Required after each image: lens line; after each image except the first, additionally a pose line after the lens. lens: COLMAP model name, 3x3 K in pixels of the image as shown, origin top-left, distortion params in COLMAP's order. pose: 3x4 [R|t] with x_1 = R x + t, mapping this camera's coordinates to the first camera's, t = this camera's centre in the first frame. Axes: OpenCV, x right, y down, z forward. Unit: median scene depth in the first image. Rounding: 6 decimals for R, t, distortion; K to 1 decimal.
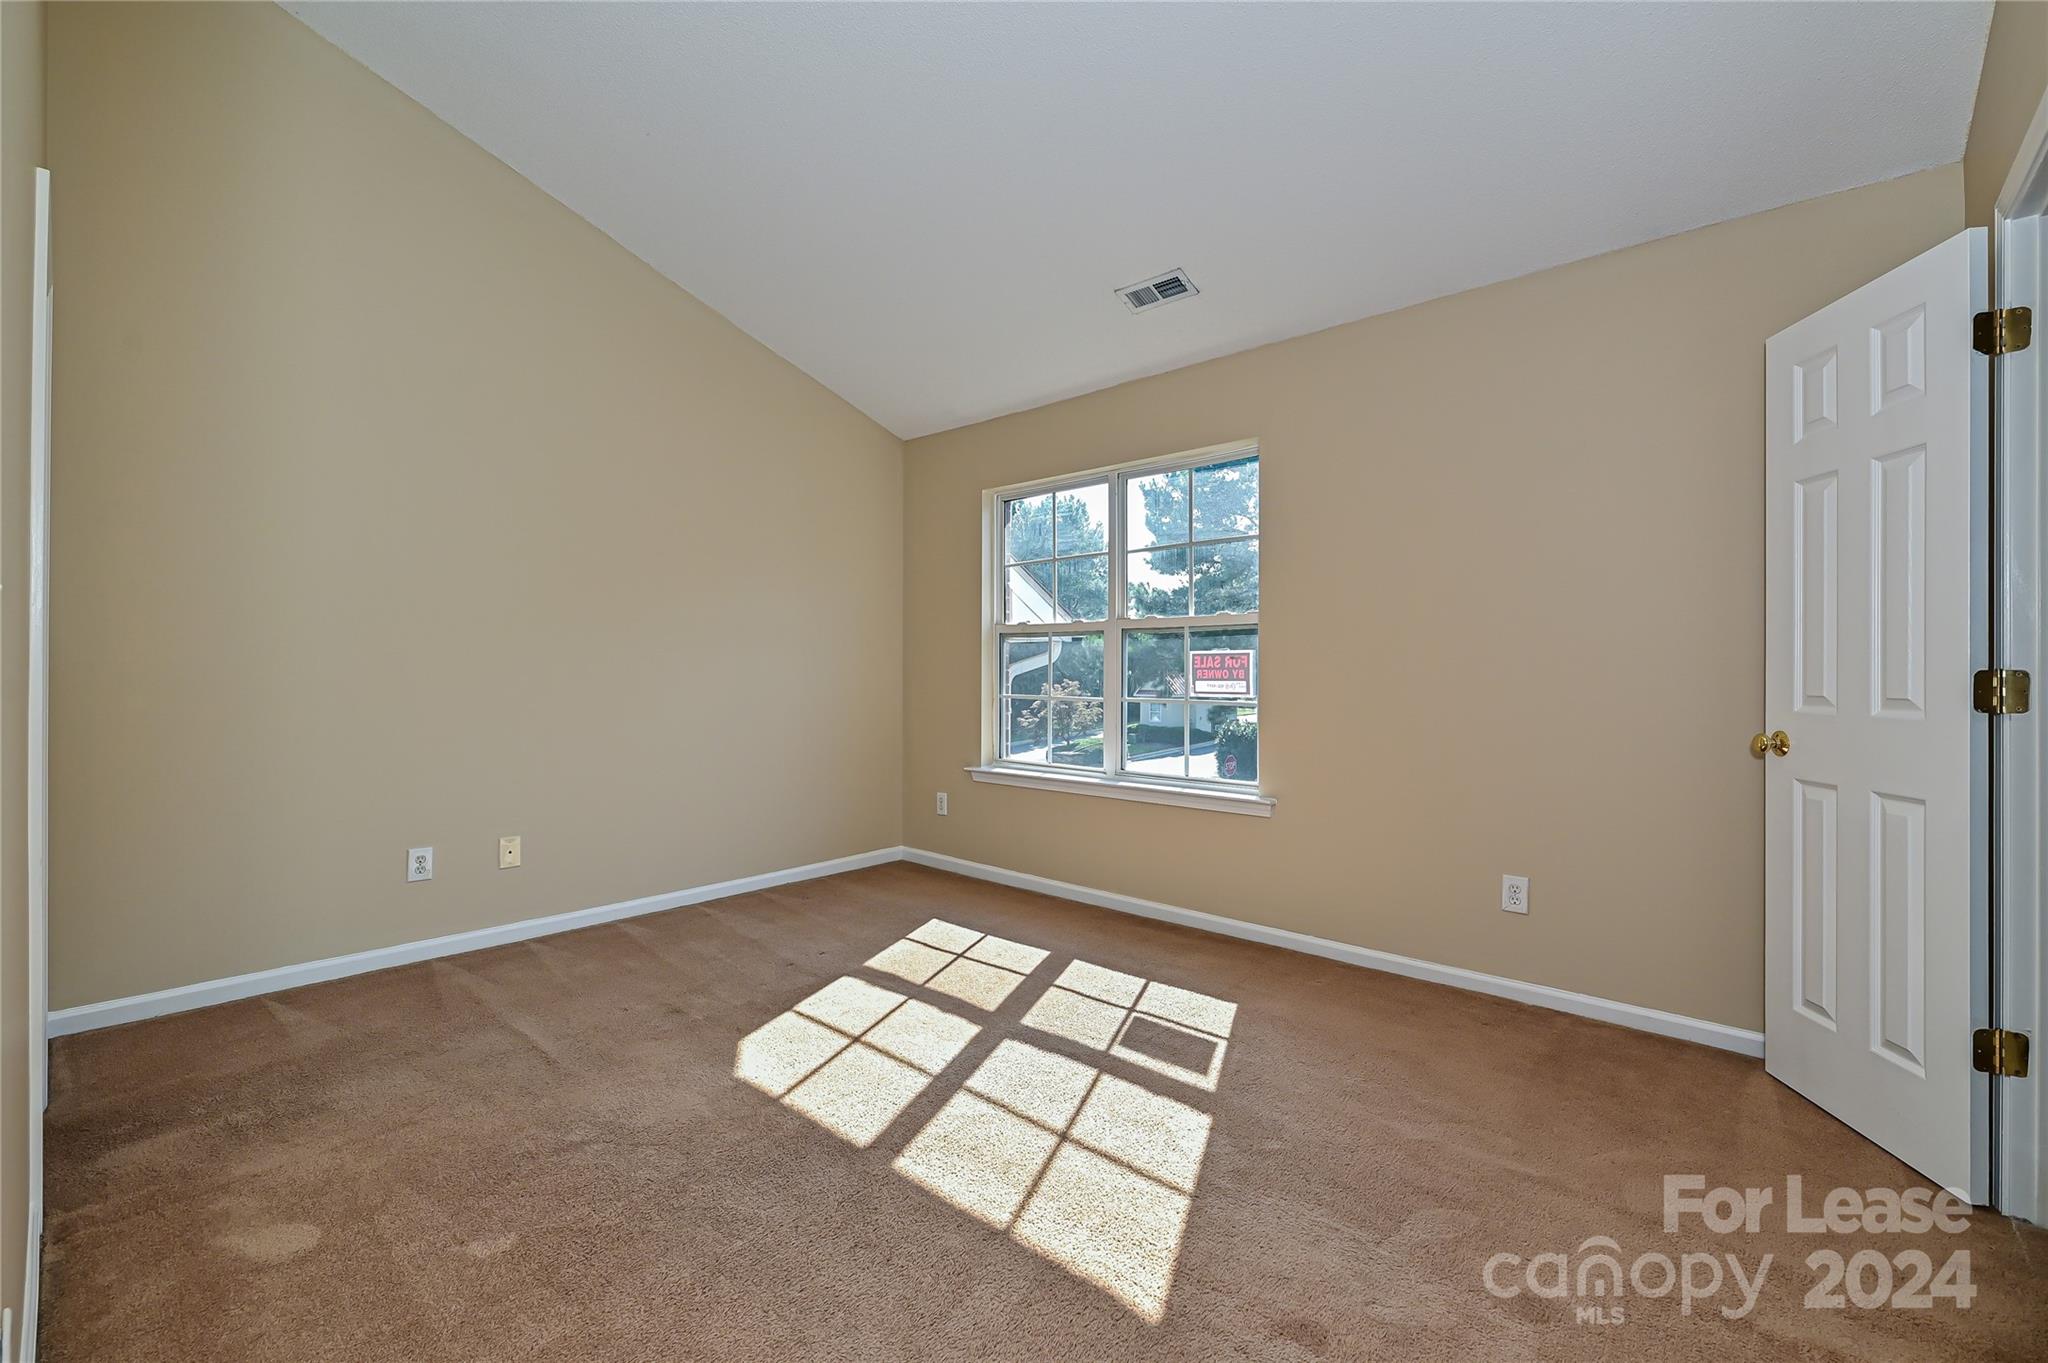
lens RADIAL K [[863.2, 0, 1024.0], [0, 863.2, 681.5], [0, 0, 1]] dist [0.025296, 0.000032]
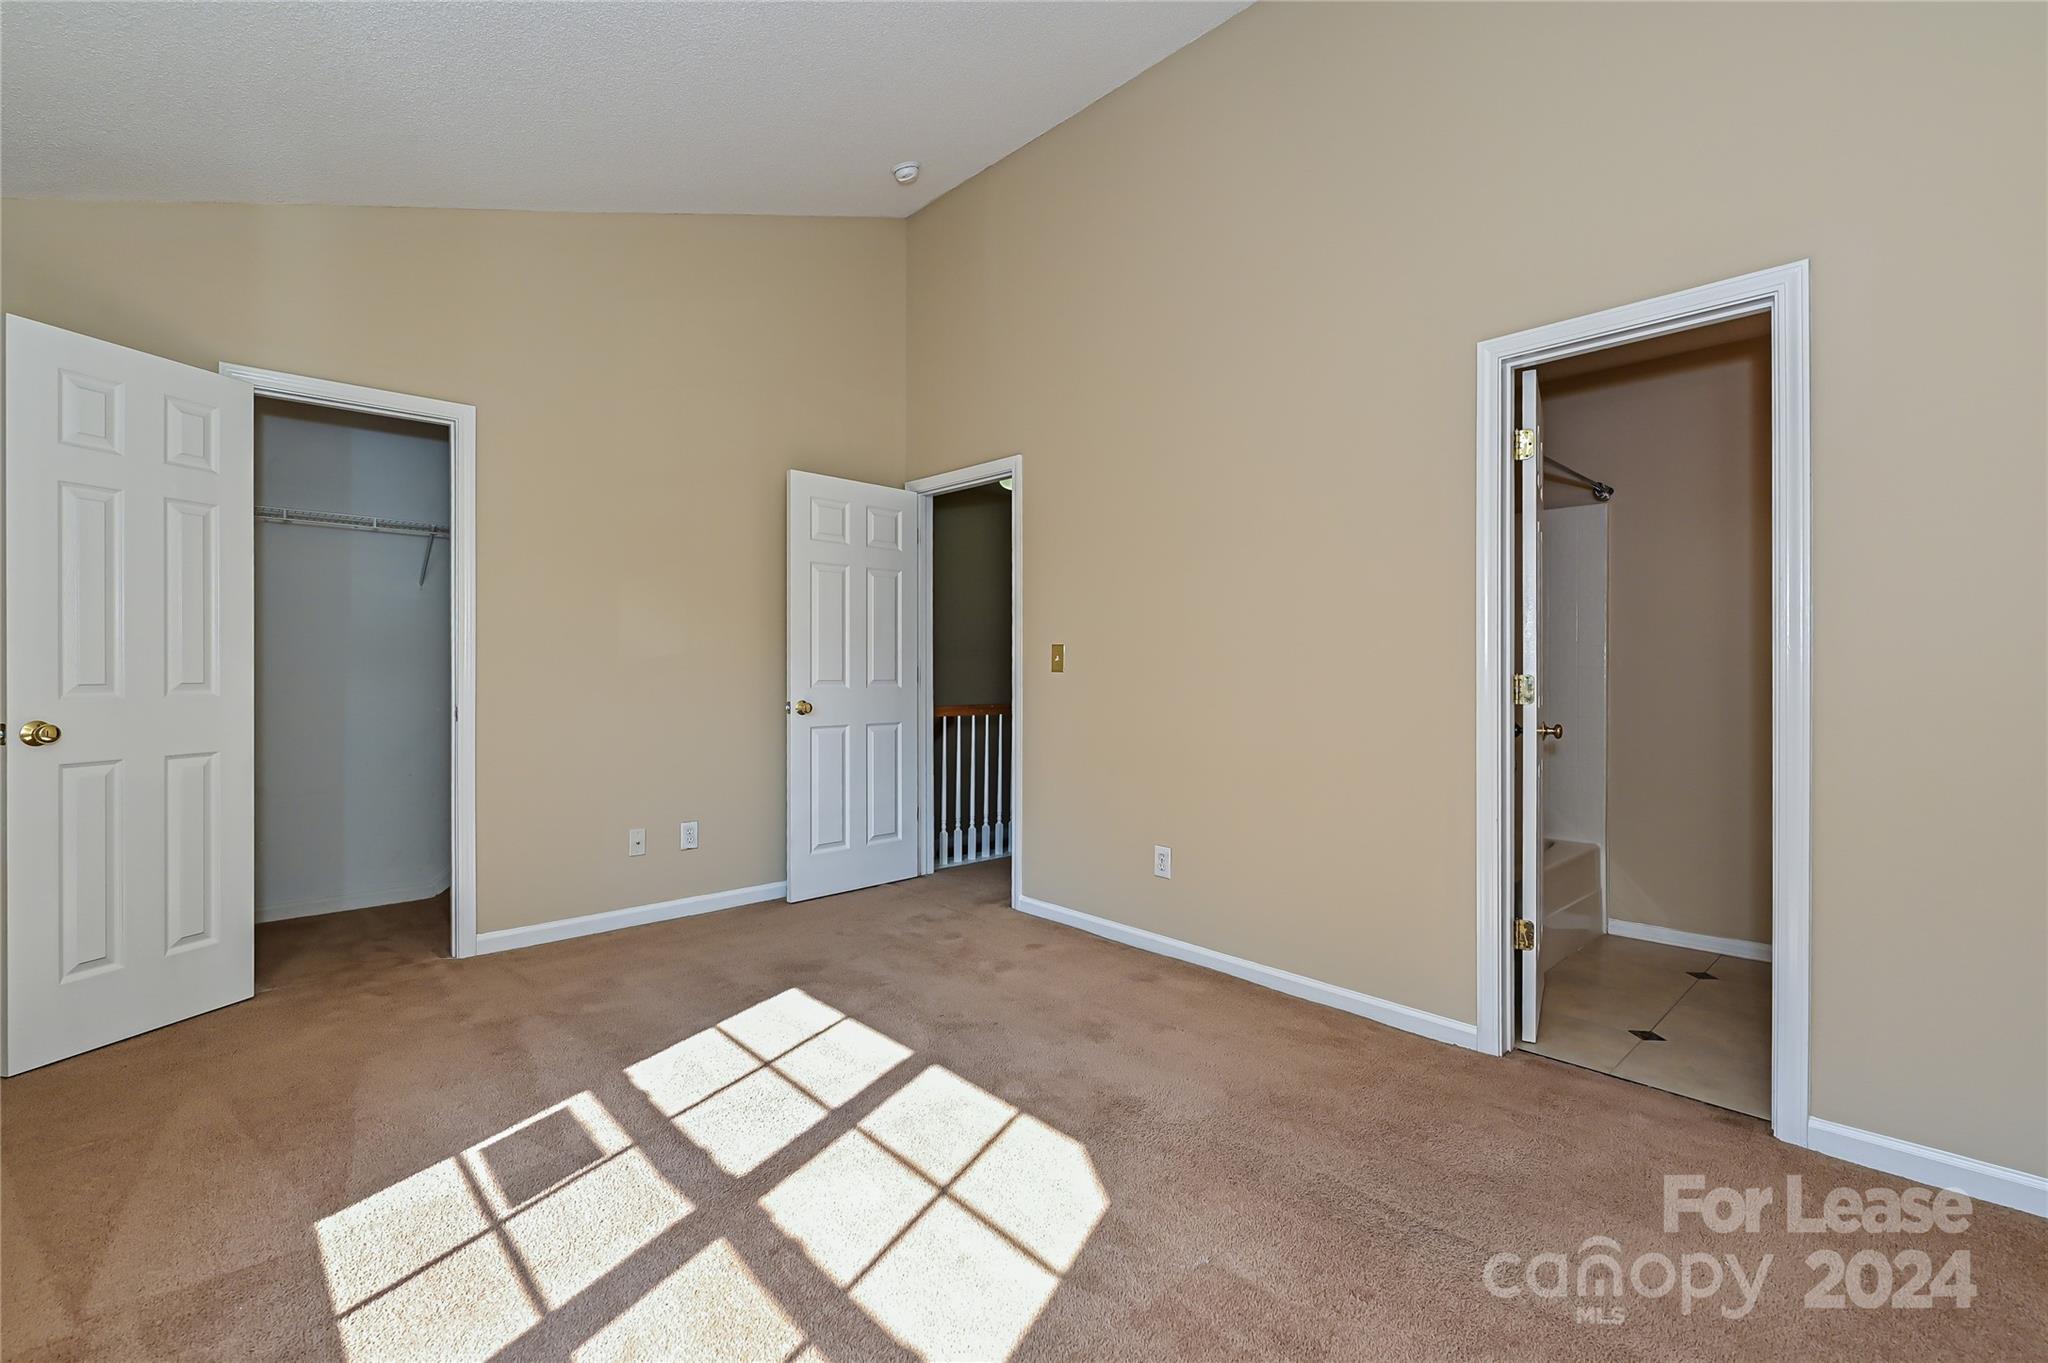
lens RADIAL K [[863.2, 0, 1024.0], [0, 863.2, 681.5], [0, 0, 1]] dist [0.025296, 0.000032]
pose [[-0.996937, -0.009607, 0.077618, -0.319866], [-0.008258, 0.999809, 0.017688, -0.017155], [-0.077773, 0.016993, -0.996826, 1.758528]]
